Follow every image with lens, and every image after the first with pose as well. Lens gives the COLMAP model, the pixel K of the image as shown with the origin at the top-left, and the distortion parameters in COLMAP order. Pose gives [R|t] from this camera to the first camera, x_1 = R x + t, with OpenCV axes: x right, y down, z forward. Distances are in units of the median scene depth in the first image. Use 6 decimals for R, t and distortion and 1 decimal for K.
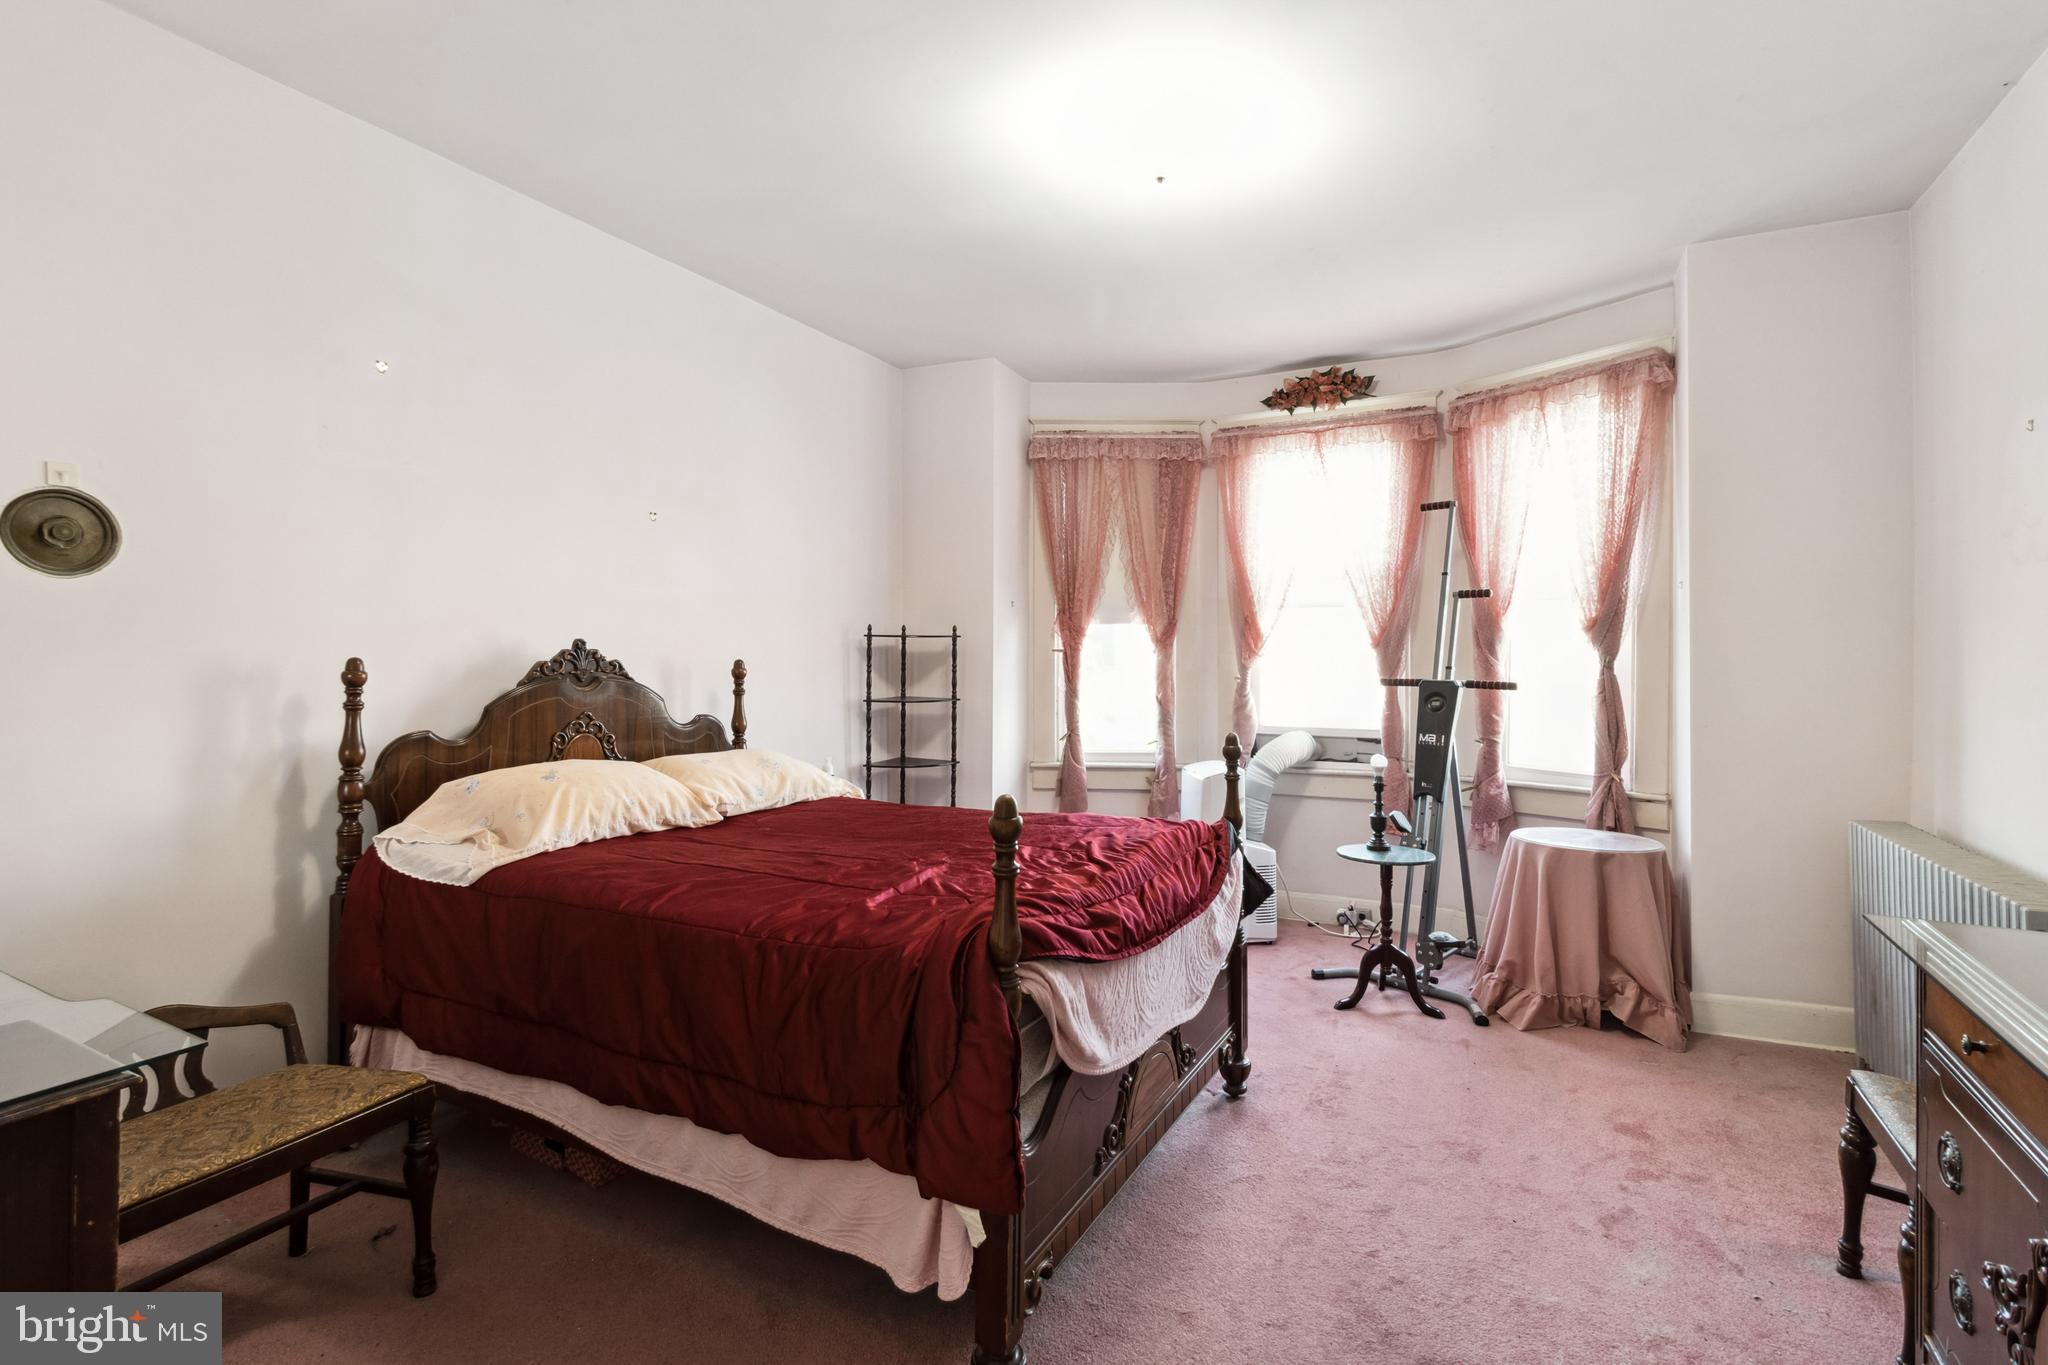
lens RADIAL K [[963.4, 0, 1031.2], [0, 963.4, 640.1], [0, 0, 1]] dist [-0.000356, 0.000451]
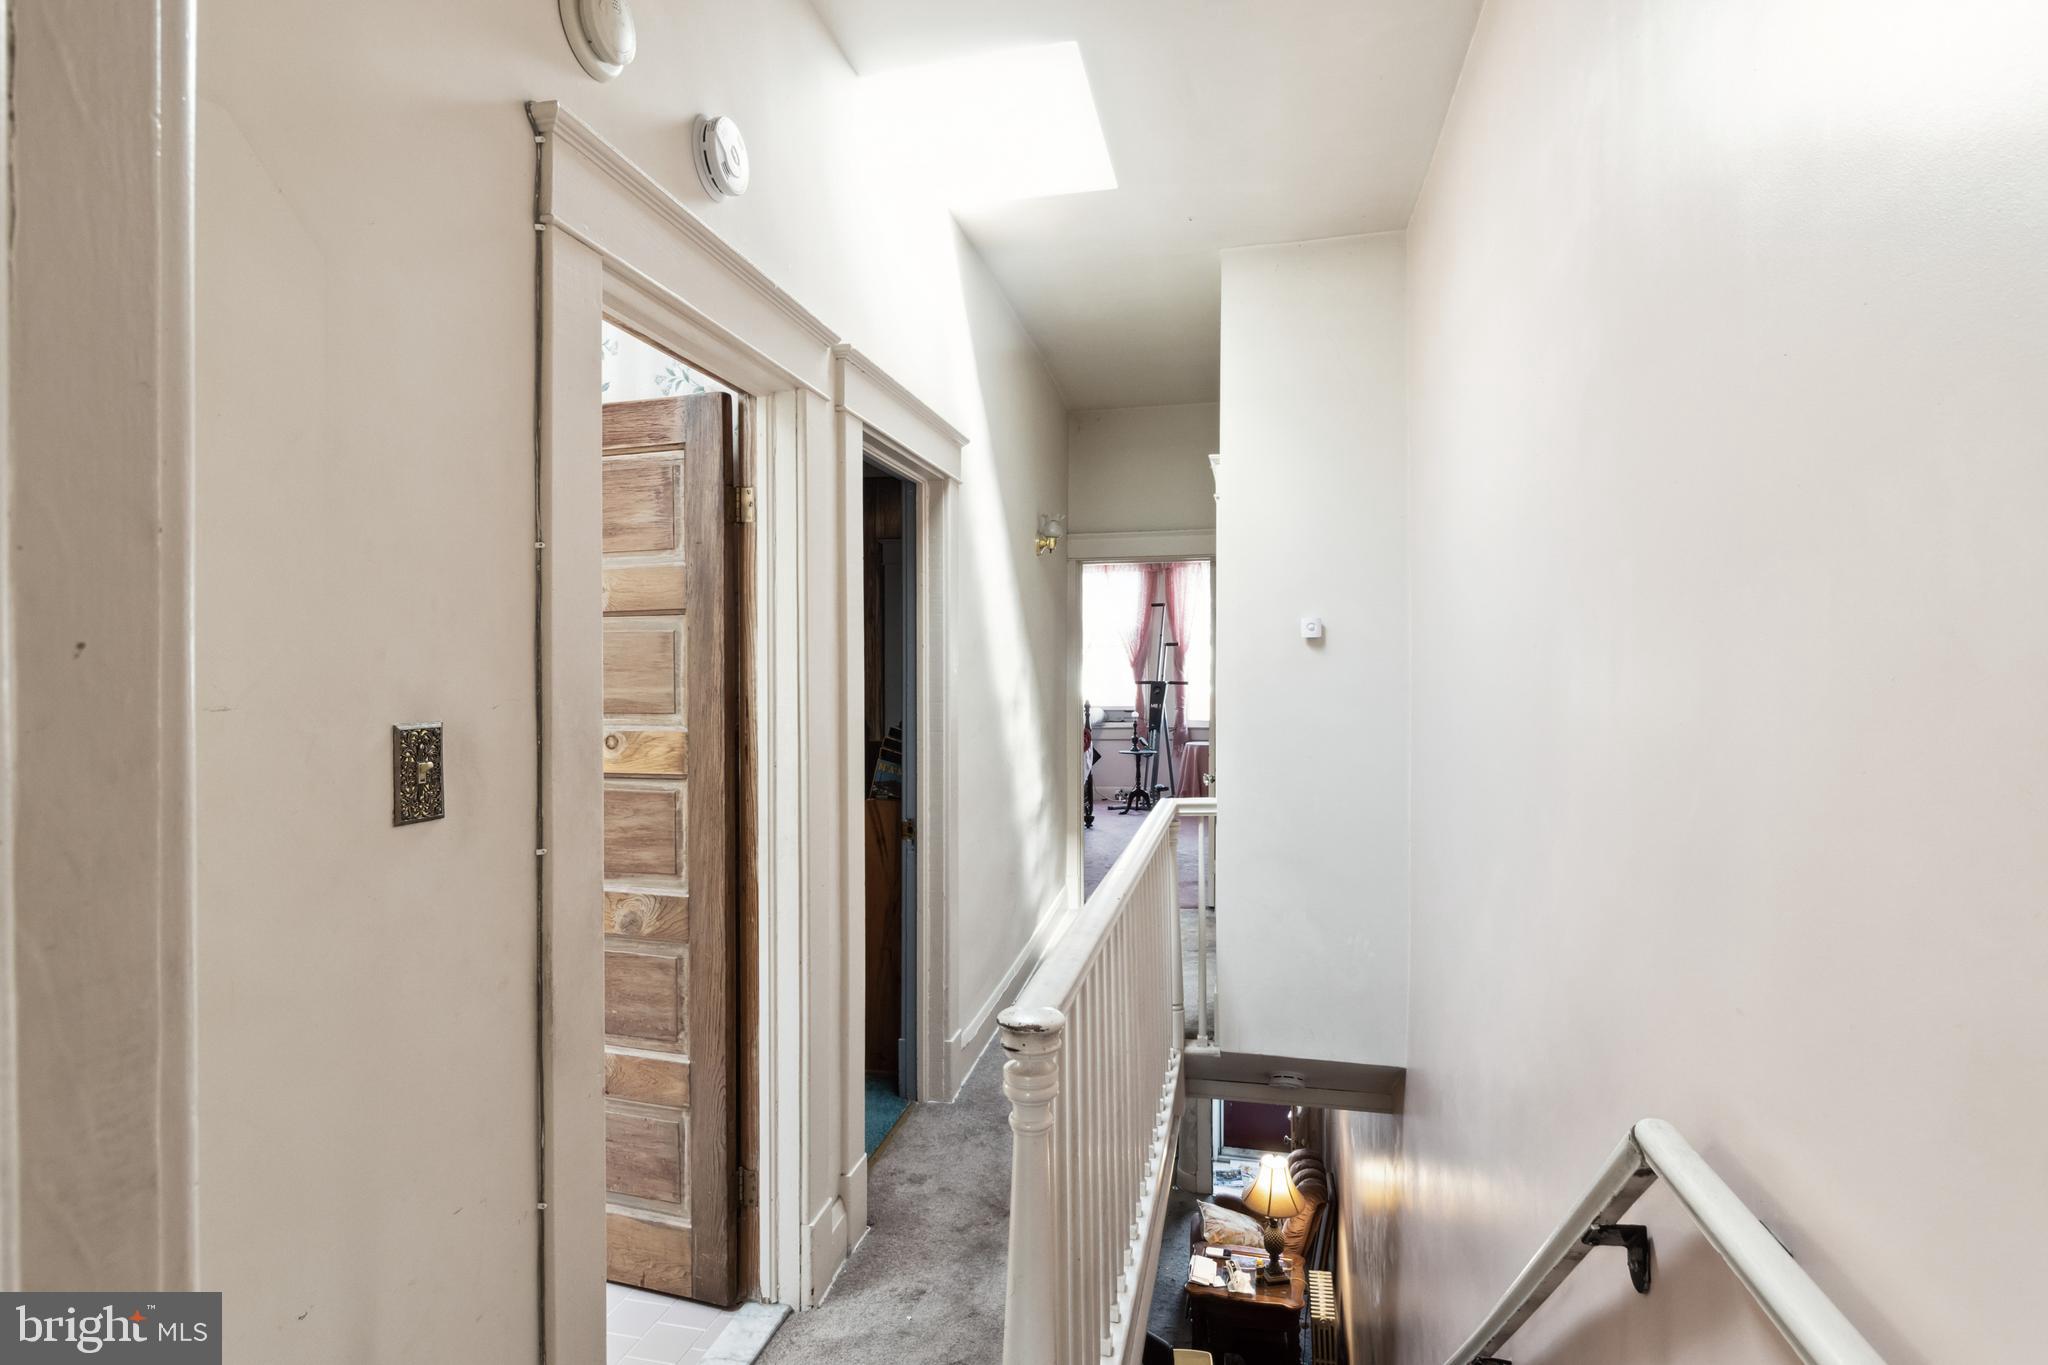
lens RADIAL K [[1028.1, 0, 1030.0], [0, 1028.1, 659.0], [0, 0, 1]] dist [-0.002114, -0.000405]
pose [[0.964832, 0.003806, 0.262838, -0.516656], [-0.000236, 0.999907, -0.013610, 0.021780], [-0.262866, 0.013069, 0.964744, -1.282610]]
